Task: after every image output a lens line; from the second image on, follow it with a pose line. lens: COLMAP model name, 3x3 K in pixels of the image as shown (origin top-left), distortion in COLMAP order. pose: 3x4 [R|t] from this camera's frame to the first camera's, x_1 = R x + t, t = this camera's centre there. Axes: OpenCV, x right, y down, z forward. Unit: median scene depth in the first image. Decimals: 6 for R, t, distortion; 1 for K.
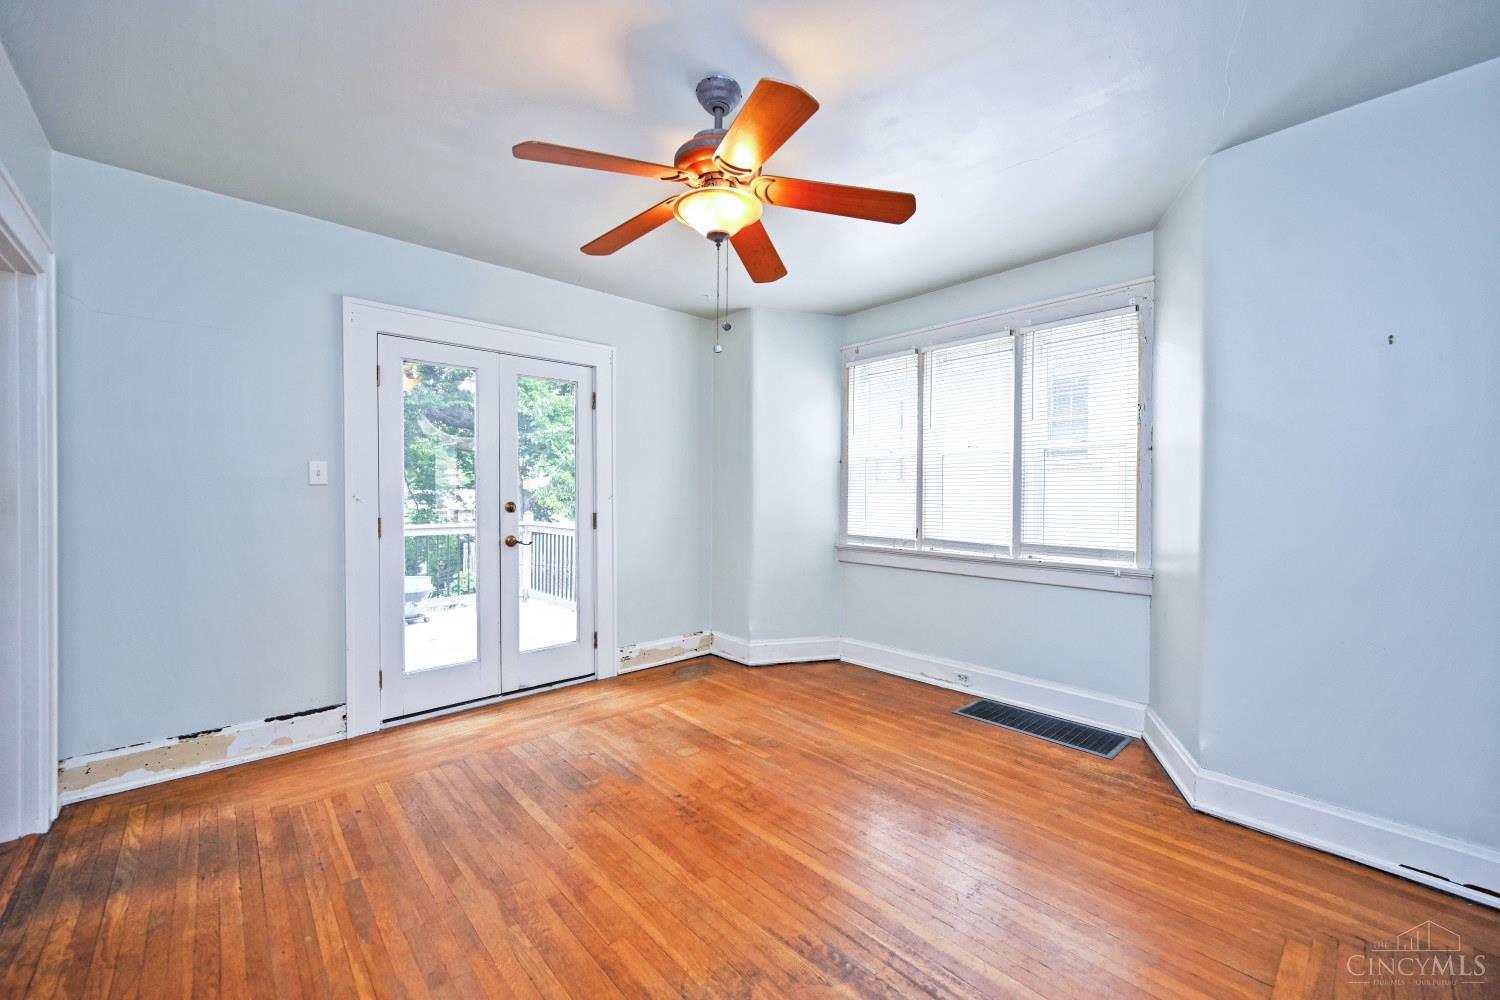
lens RADIAL K [[600.3, 0, 751.0], [0, 600.3, 491.0], [0, 0, 1]] dist [0.002612, 0.000647]
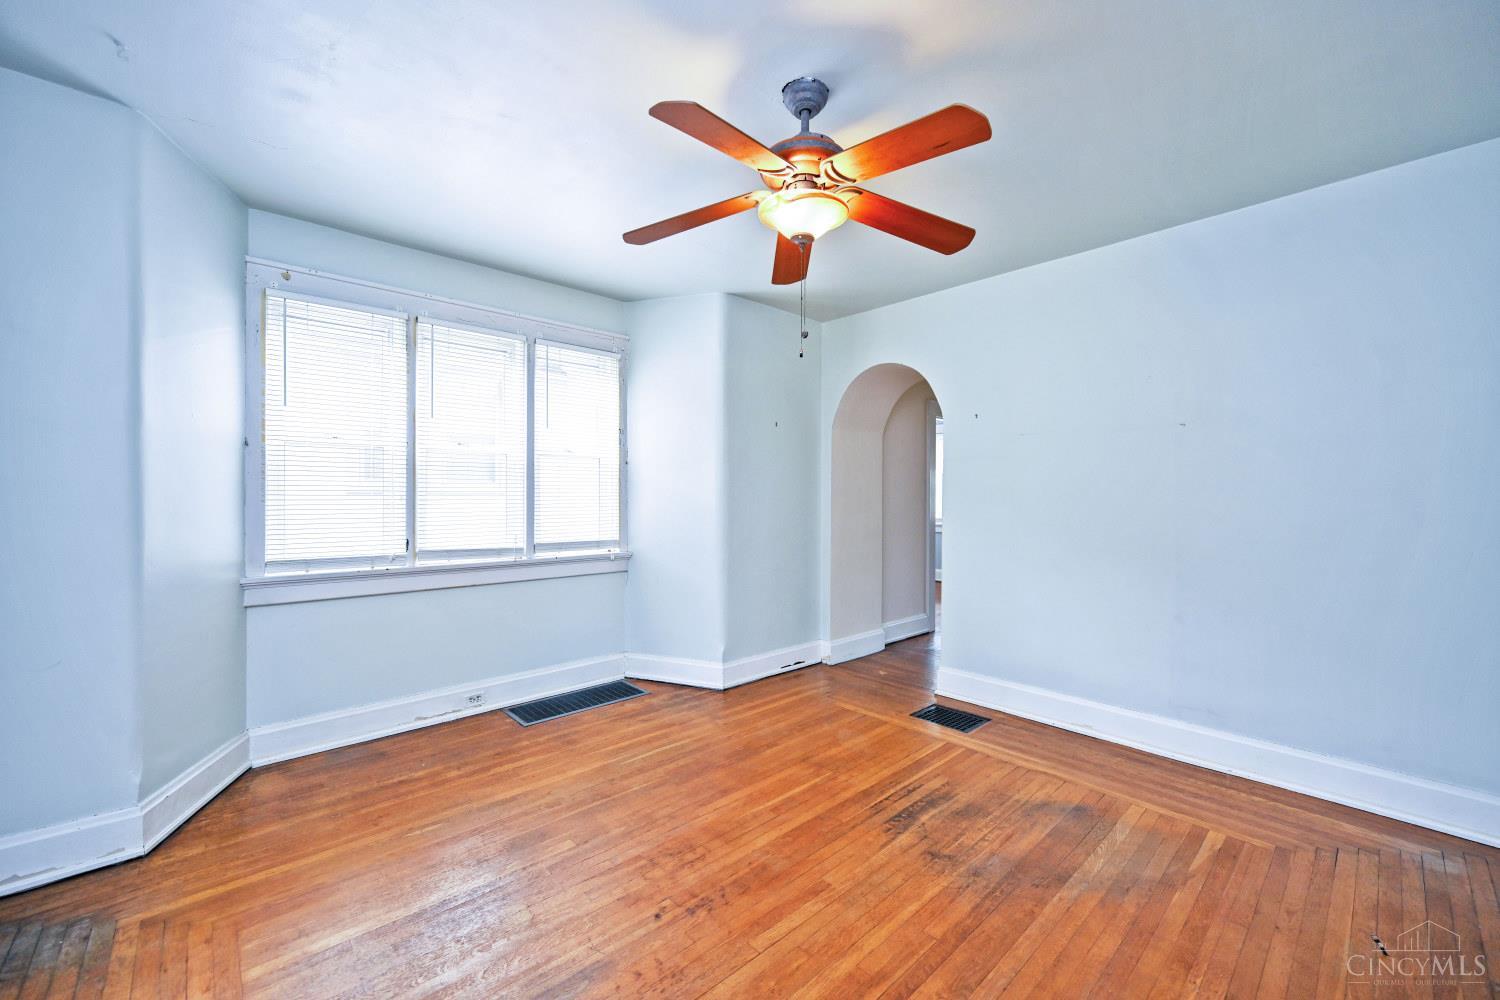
lens RADIAL K [[600.3, 0, 750.9], [0, 600.3, 487.8], [0, 0, 1]] dist [0.002612, 0.000647]
pose [[-0.016656, 0.008614, 0.999824, -0.648725], [-0.009213, 0.999919, -0.008768, -0.004600], [-0.999819, -0.009357, -0.016575, 0.686472]]
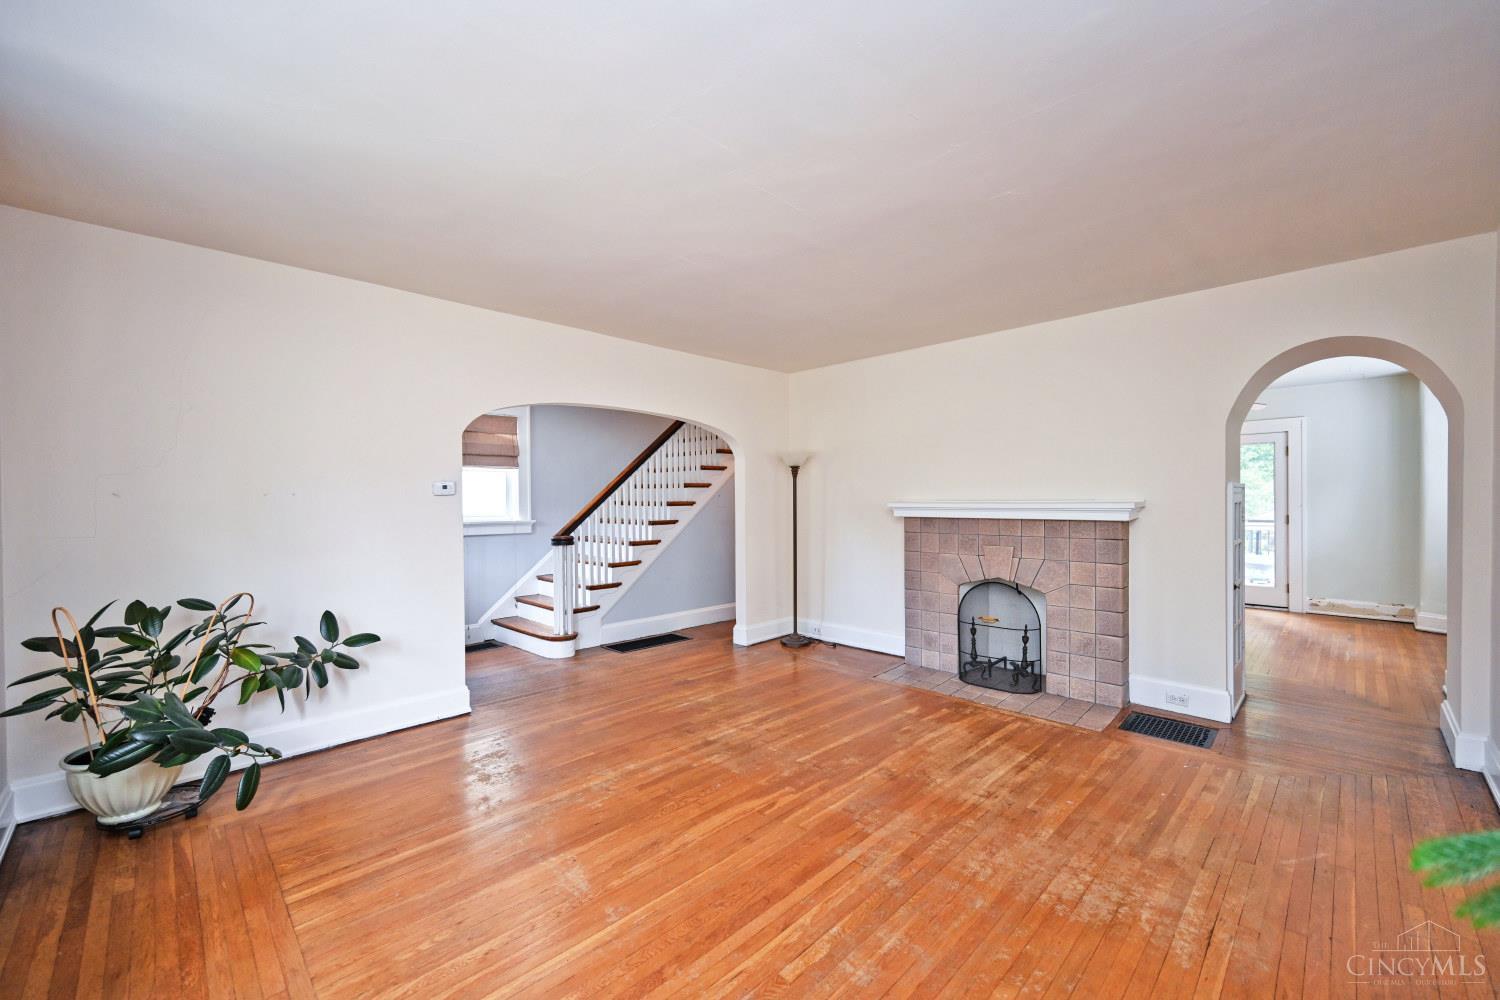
lens RADIAL K [[600.3, 0, 763.9], [0, 600.3, 505.0], [0, 0, 1]] dist [0.002612, 0.000647]
pose [[0.066975, 0.013867, -0.997658, 1.756377], [0.003078, 0.999896, 0.014105, -0.021677], [0.997750, -0.004016, 0.066925, -0.790656]]
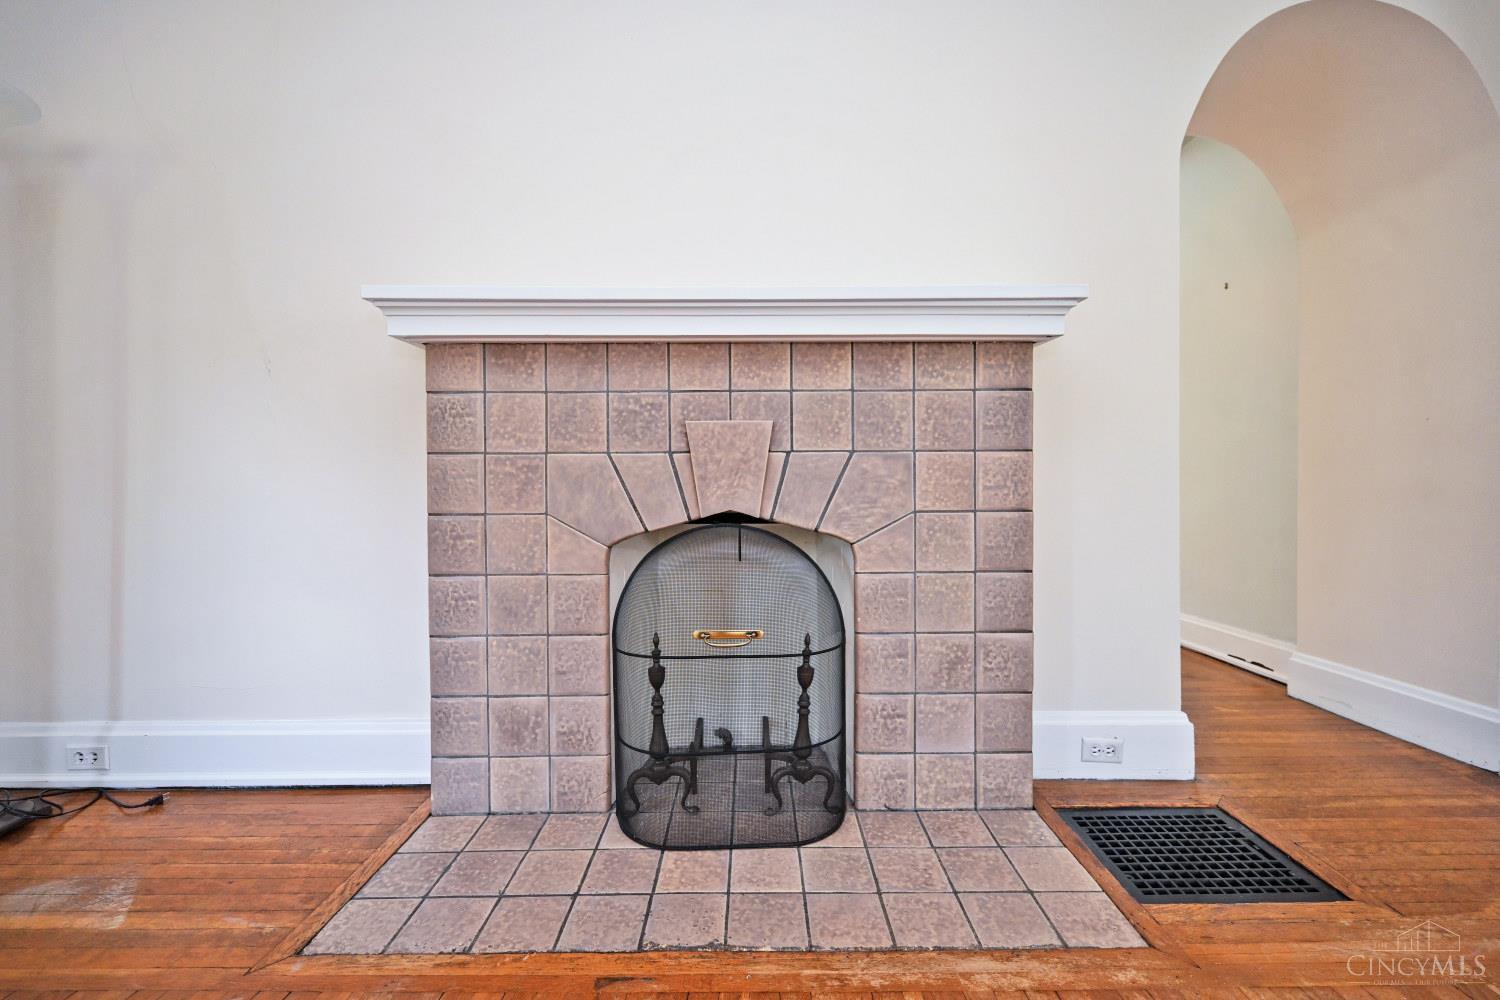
lens RADIAL K [[600.3, 0, 754.6], [0, 600.3, 511.4], [0, 0, 1]] dist [0.002612, 0.000647]
pose [[0.736844, 0.008664, -0.676007, 0.766858], [0.002144, 0.999883, 0.015151, 0.157295], [0.676059, -0.012613, 0.736739, -0.505667]]
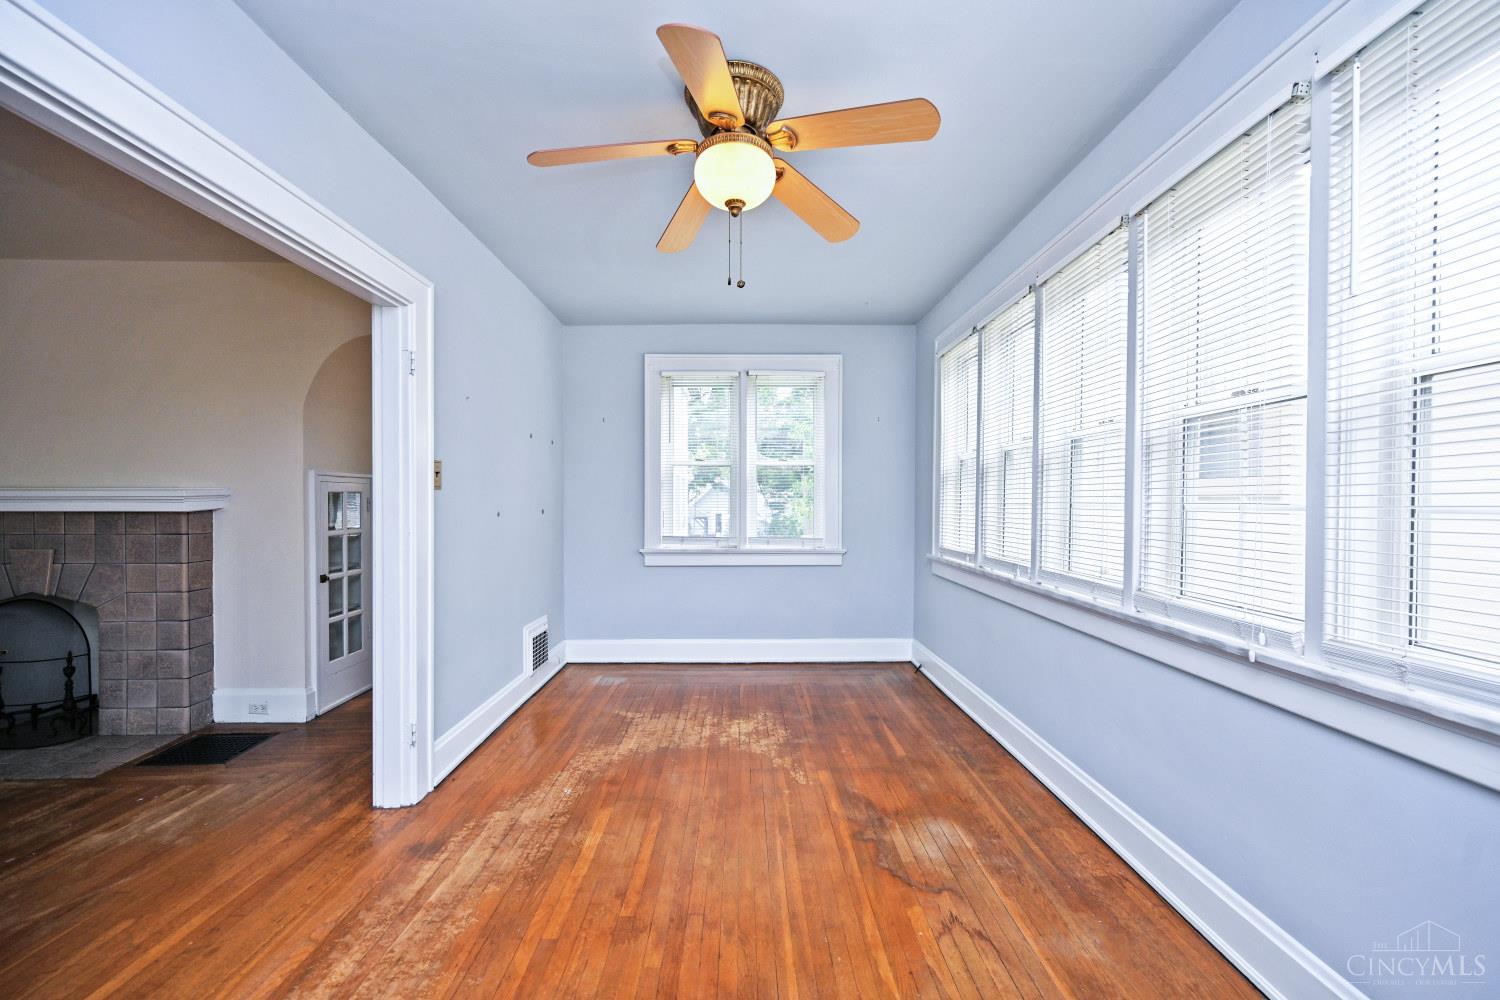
lens RADIAL K [[600.3, 0, 747.1], [0, 600.3, 497.6], [0, 0, 1]] dist [0.002612, 0.000647]
pose [[0.750816, 0.006003, -0.660484, 2.000191], [-0.005494, 0.999981, 0.002843, -0.004416], [0.660489, 0.001494, 0.750835, -0.133385]]
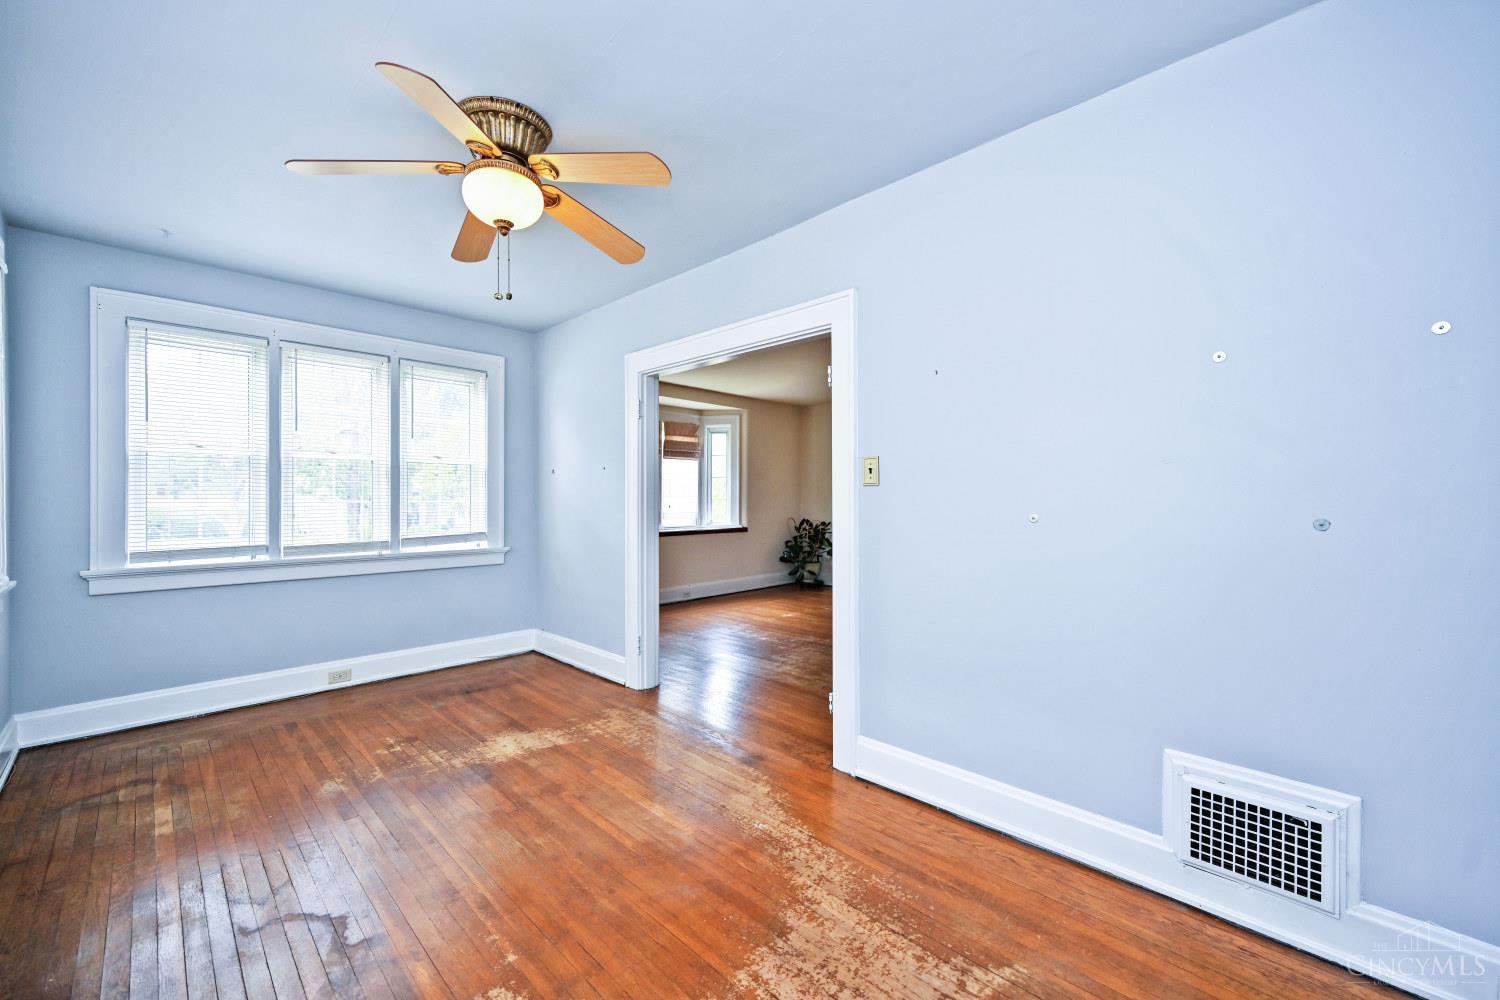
lens RADIAL K [[600.3, 0, 755.1], [0, 600.3, 499.2], [0, 0, 1]] dist [0.002612, 0.000647]
pose [[-0.997509, 0.005268, -0.070338, 1.329181], [0.004854, 0.999970, 0.006053, 0.001588], [0.070368, 0.005696, -0.997505, 1.045260]]
